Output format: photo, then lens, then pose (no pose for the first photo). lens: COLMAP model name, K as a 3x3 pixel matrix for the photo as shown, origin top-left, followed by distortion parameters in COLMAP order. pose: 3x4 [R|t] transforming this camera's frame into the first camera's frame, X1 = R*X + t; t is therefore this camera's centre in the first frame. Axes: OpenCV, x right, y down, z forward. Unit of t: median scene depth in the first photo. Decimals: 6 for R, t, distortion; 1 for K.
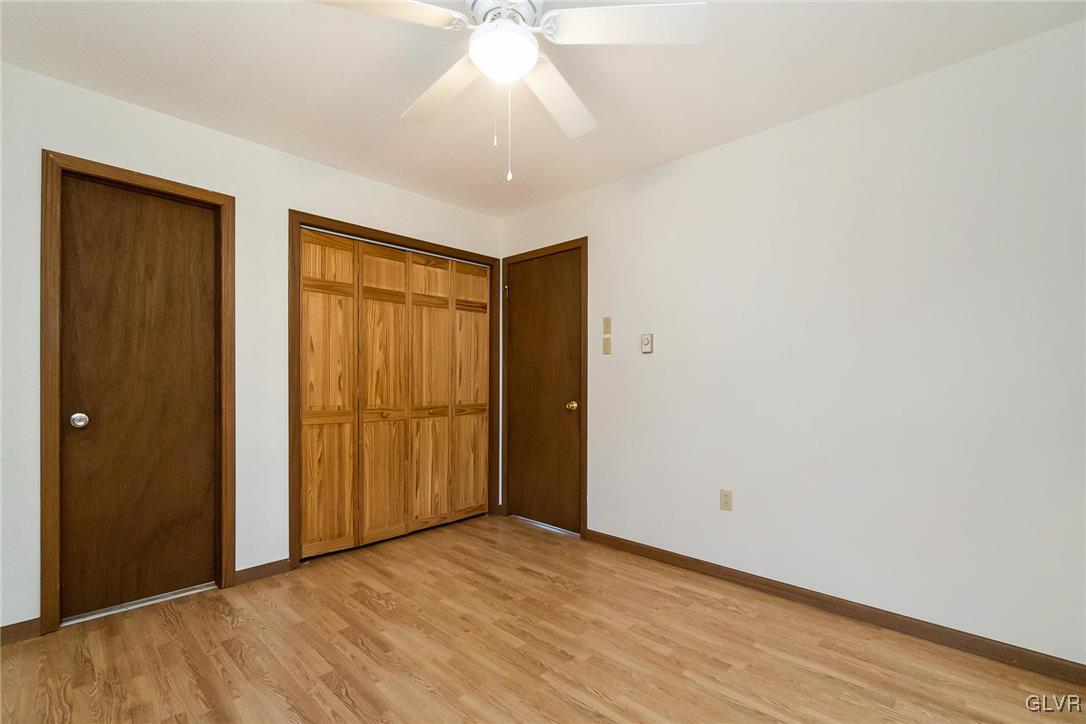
lens RADIAL K [[481.2, 0, 536.6], [0, 481.2, 381.1], [0, 0, 1]] dist [0.000104, 0.000338]
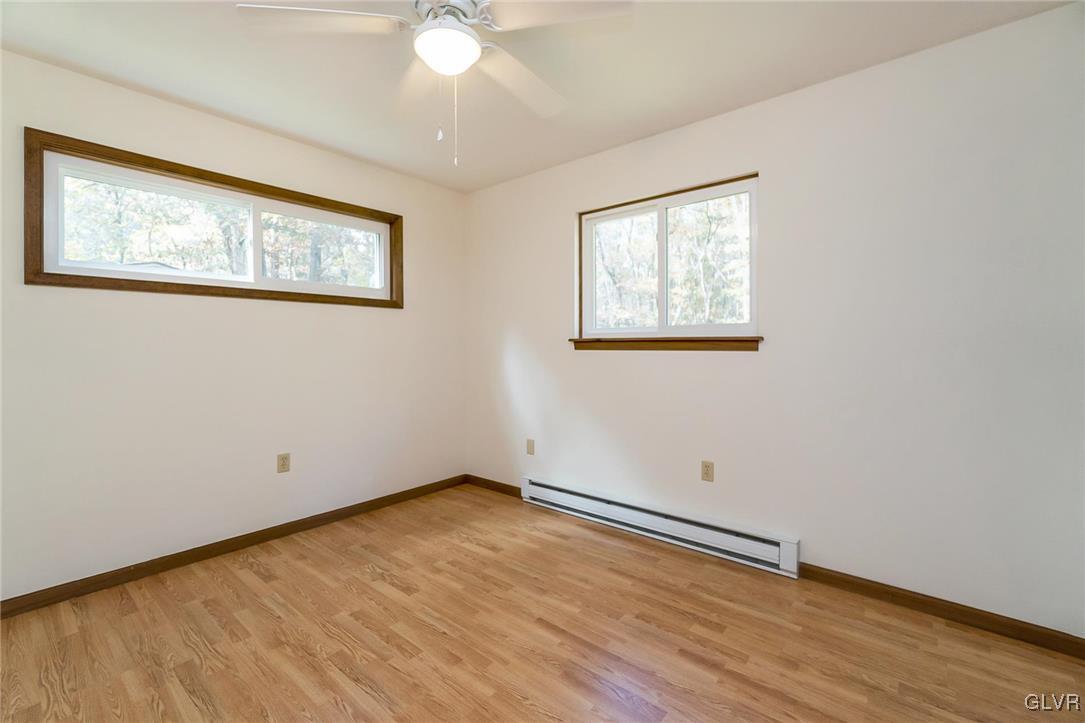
lens RADIAL K [[469.7, 0, 536.2], [0, 469.7, 349.9], [0, 0, 1]] dist [-0.001436, 0.000284]
pose [[-0.997479, 0.001697, -0.070935, -0.107784], [0.001098, 0.999963, 0.008484, -0.021311], [0.070947, 0.008385, -0.997445, 1.176530]]
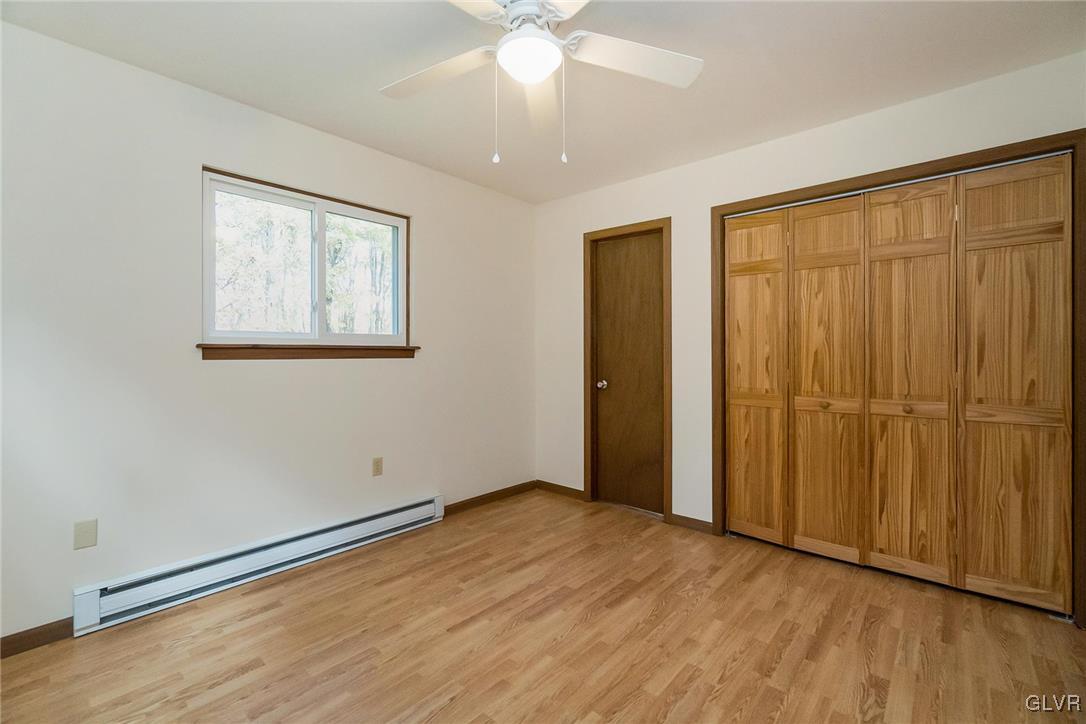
lens RADIAL K [[470.1, 0, 536.7], [0, 470.1, 350.4], [0, 0, 1]] dist [-0.001436, 0.000284]
pose [[0.044399, -0.006097, -0.998995, 0.559078], [0.000493, 0.999981, -0.006081, -0.022002], [0.999014, -0.000223, 0.044401, 0.561757]]
